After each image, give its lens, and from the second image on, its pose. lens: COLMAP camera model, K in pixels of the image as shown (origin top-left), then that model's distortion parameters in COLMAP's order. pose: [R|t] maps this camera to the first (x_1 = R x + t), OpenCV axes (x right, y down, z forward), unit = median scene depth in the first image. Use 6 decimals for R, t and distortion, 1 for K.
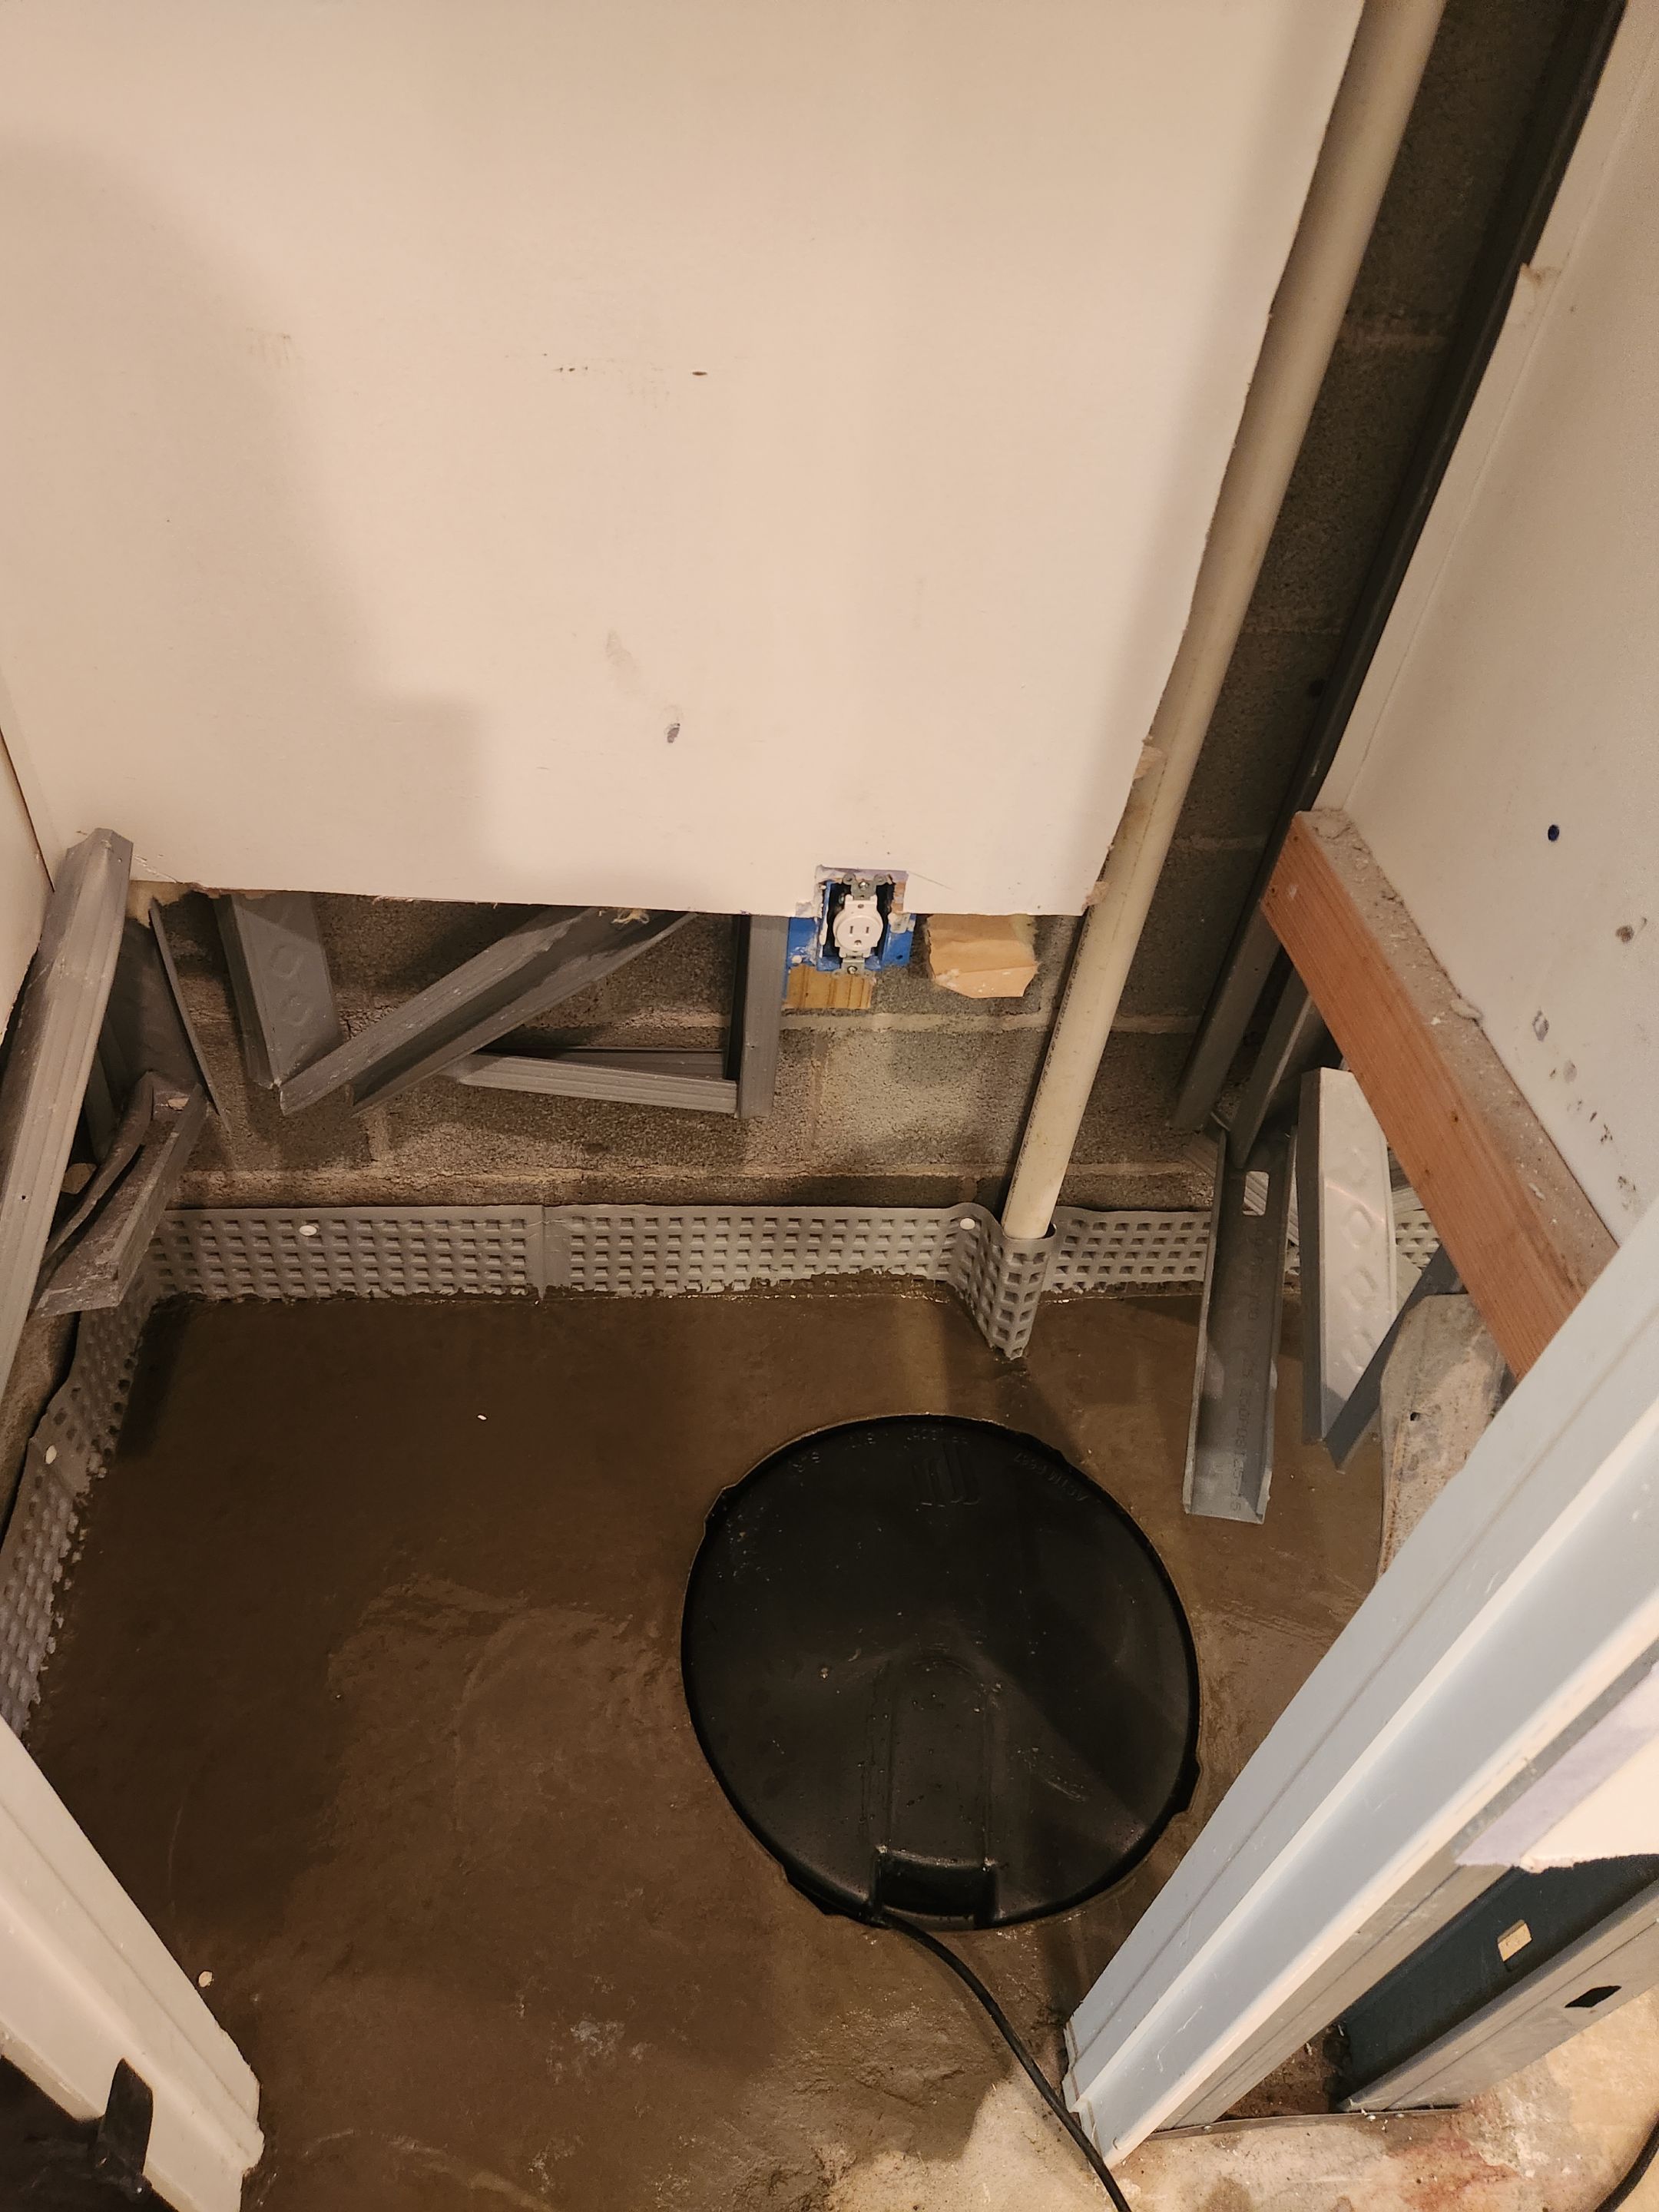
lens RADIAL K [[1516.4, 0, 845.6], [0, 1516.4, 1078.4], [0, 0, 1]] dist [0.093086, -0.082564]
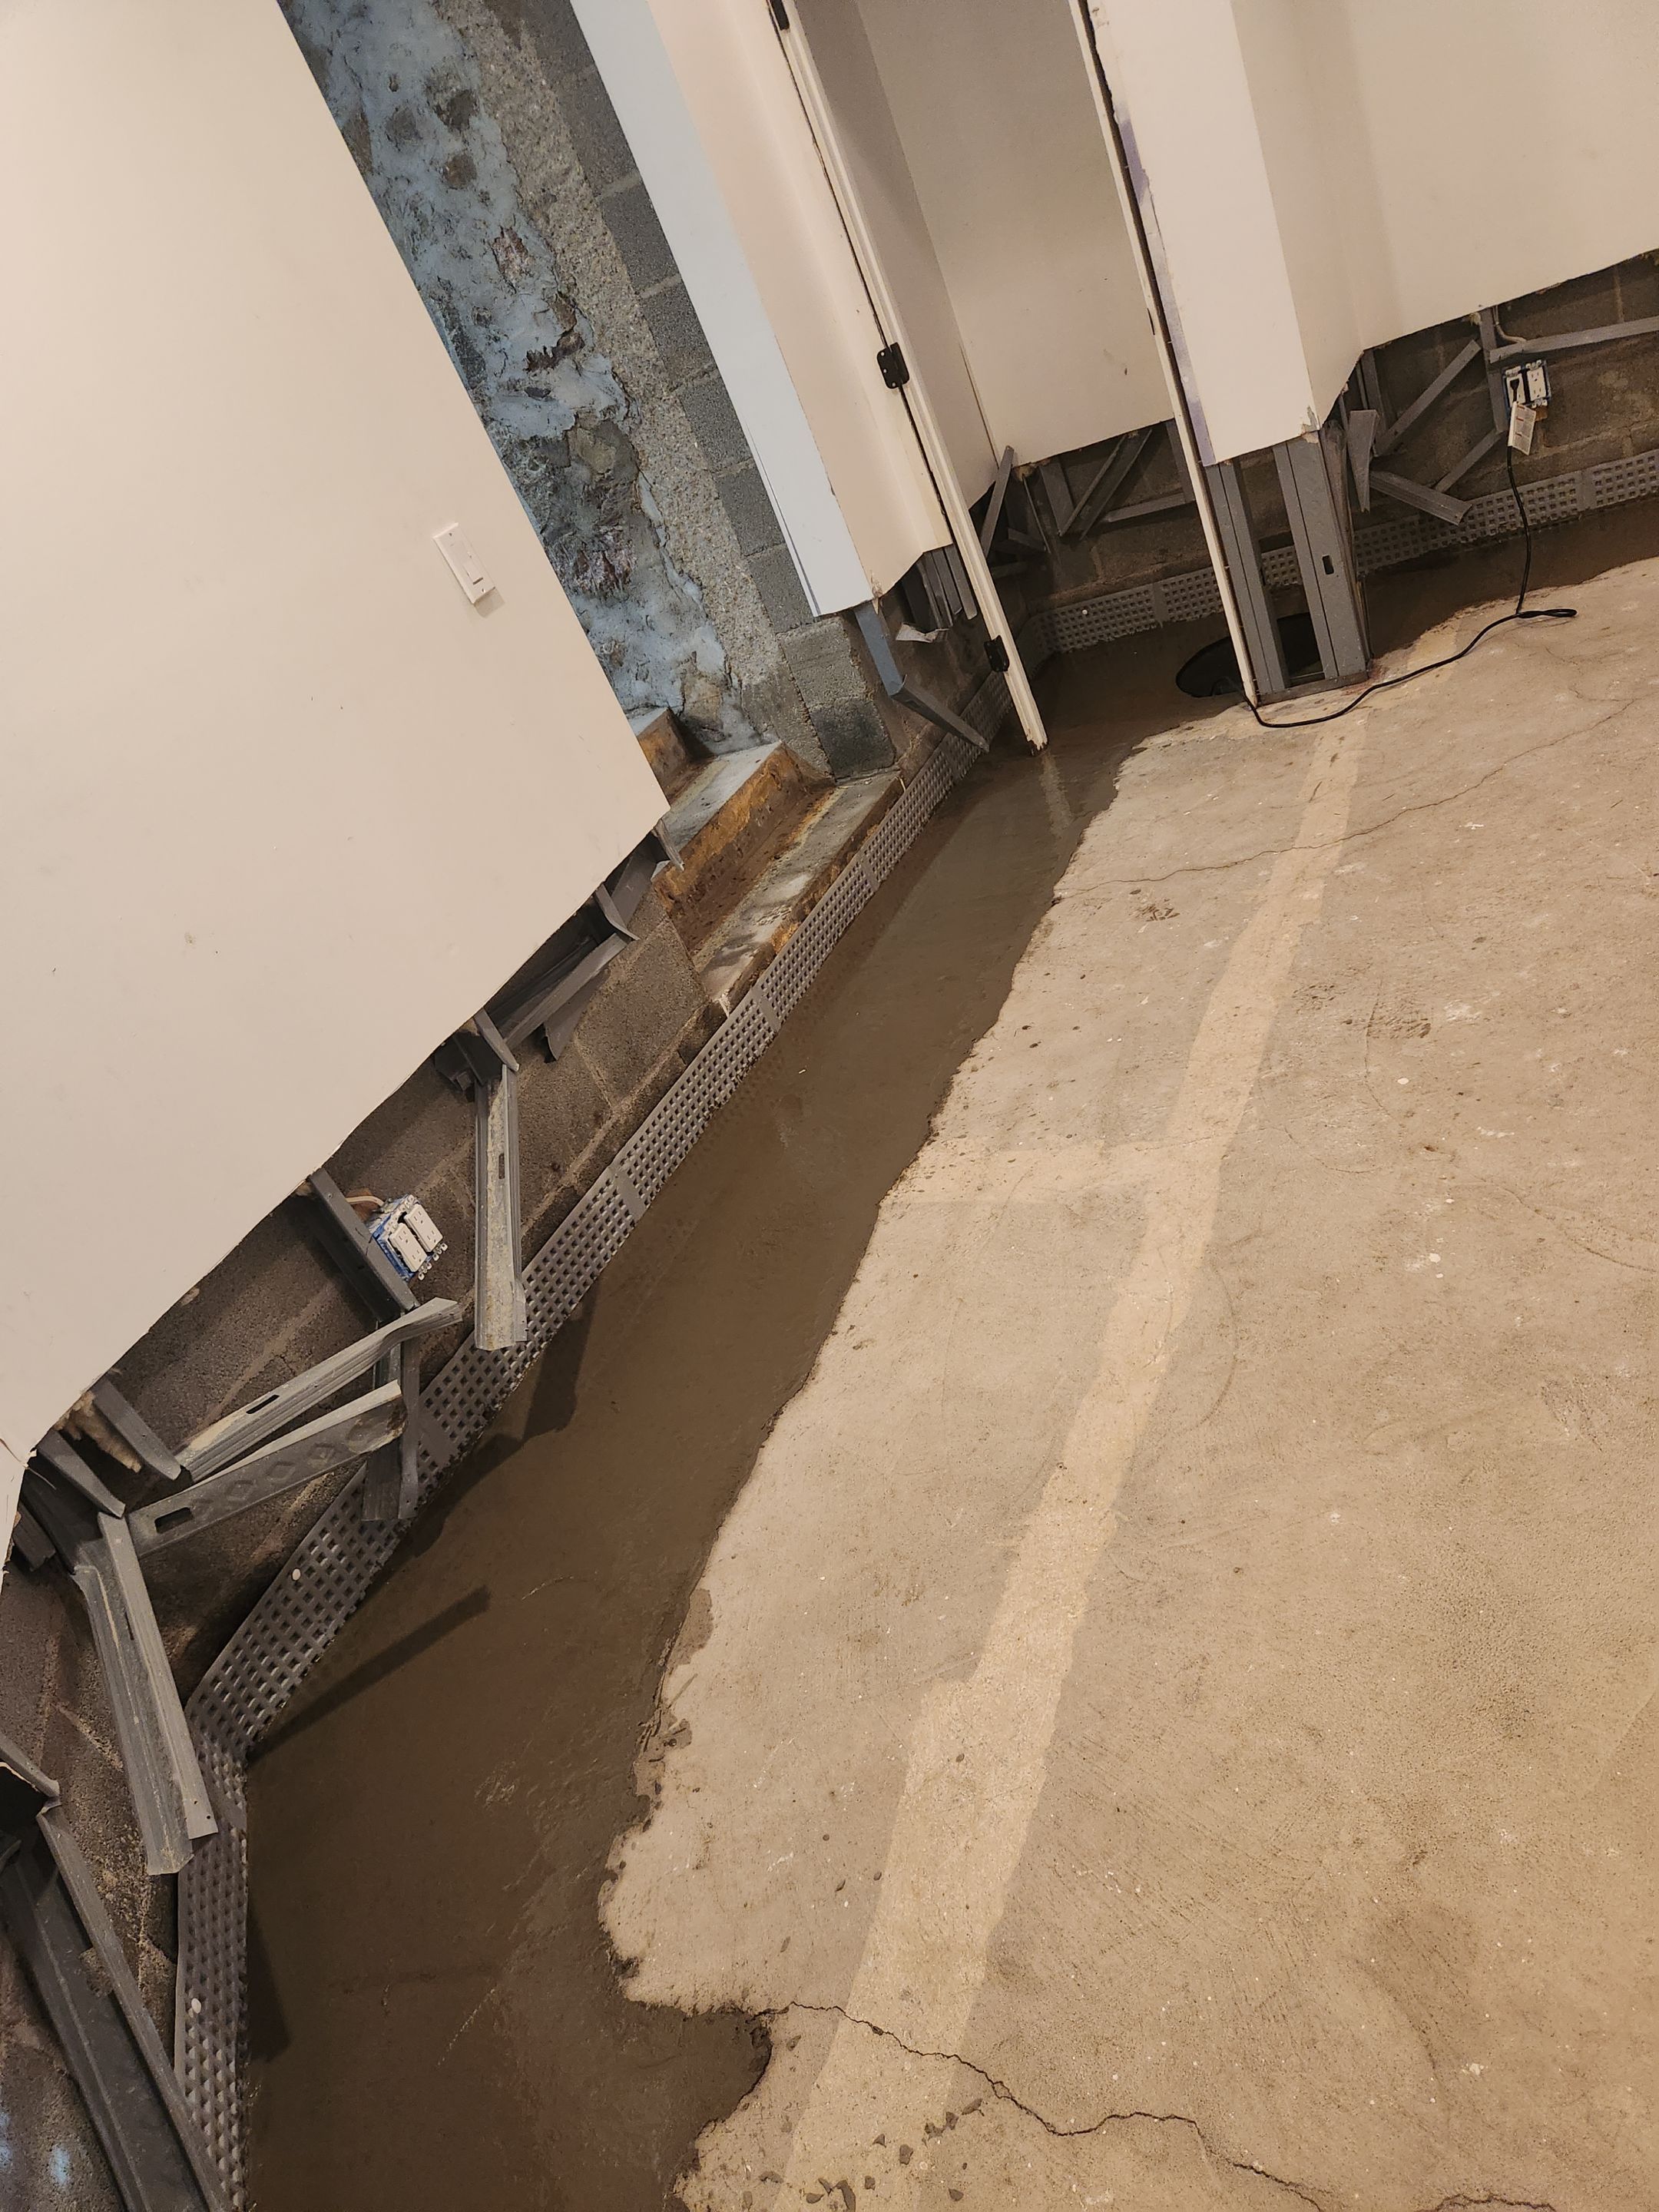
lens RADIAL K [[1457.9, 0, 823.9], [0, 1457.9, 1120.3], [0, 0, 1]] dist [0.071762, -0.070817]
pose [[0.760846, -0.079363, -0.644061, 1.137670], [0.011962, 0.994040, -0.108357, 1.495490], [0.648822, 0.074739, 0.757261, -1.609974]]
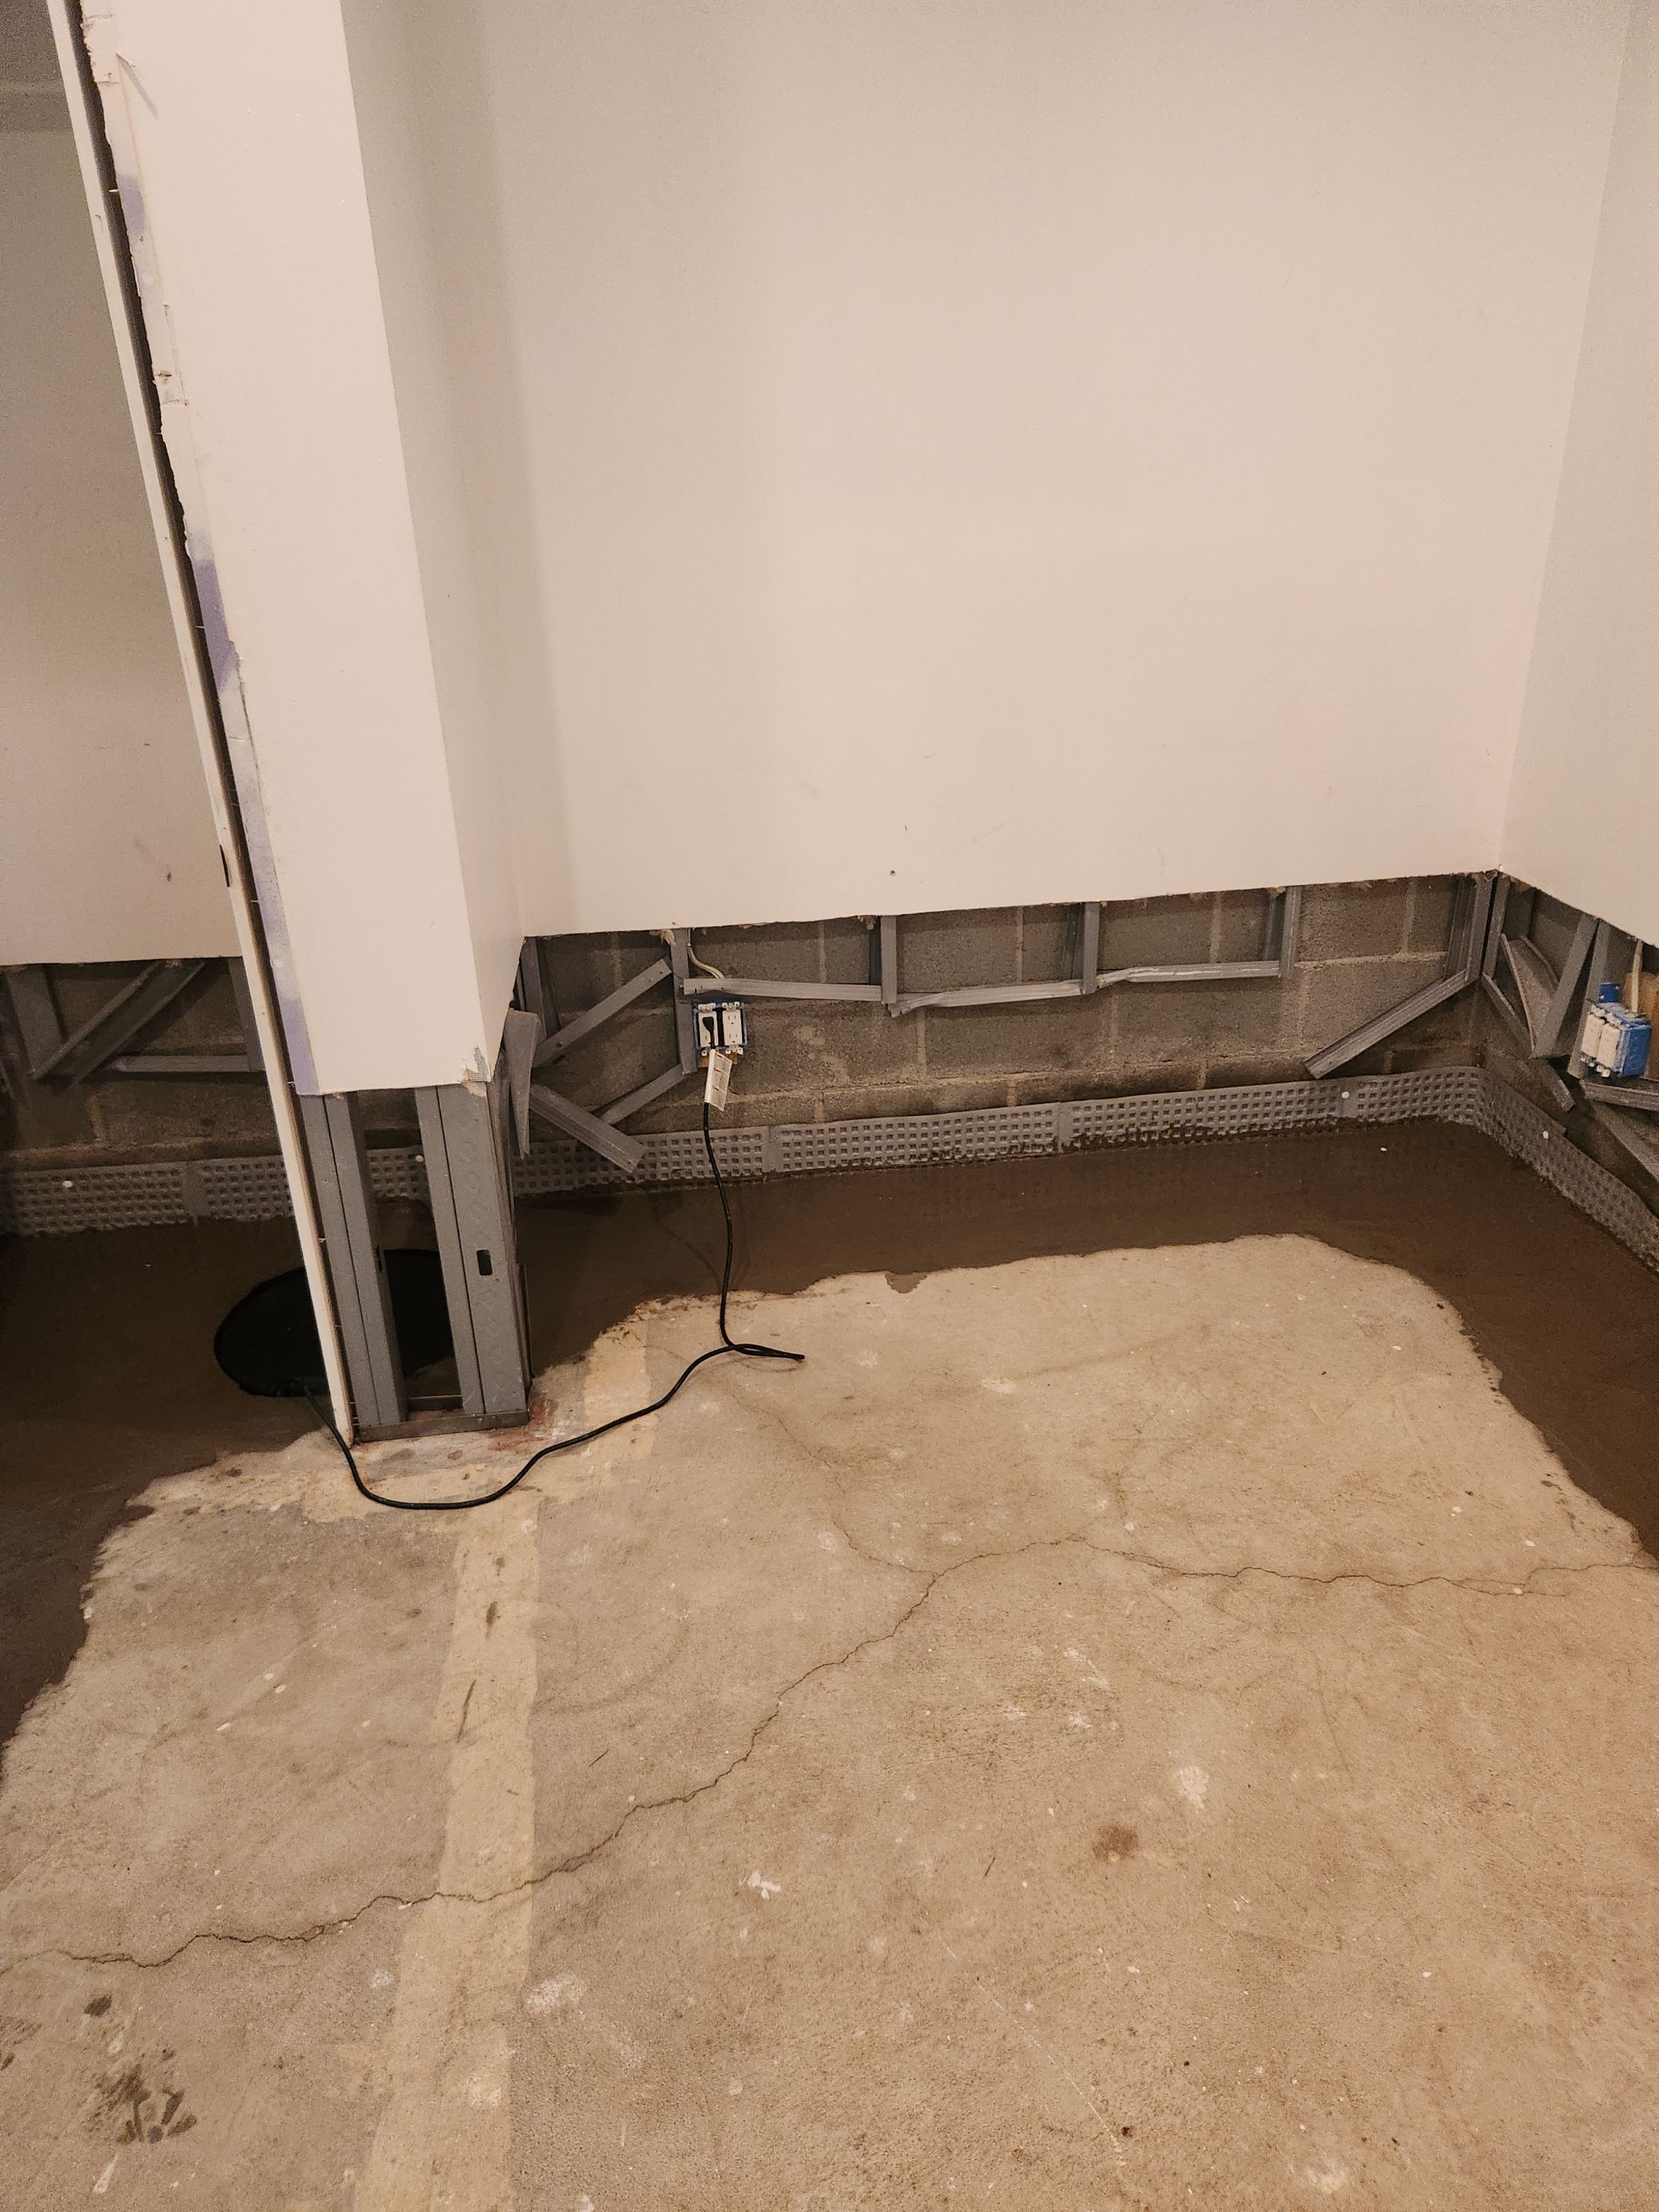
lens RADIAL K [[1516.4, 0, 845.6], [0, 1516.4, 1078.4], [0, 0, 1]] dist [0.093086, -0.082564]
pose [[0.992679, -0.117728, -0.026984, 0.735115], [0.101862, 0.936074, -0.336735, 0.760432], [0.064902, 0.331521, 0.941213, -0.881874]]
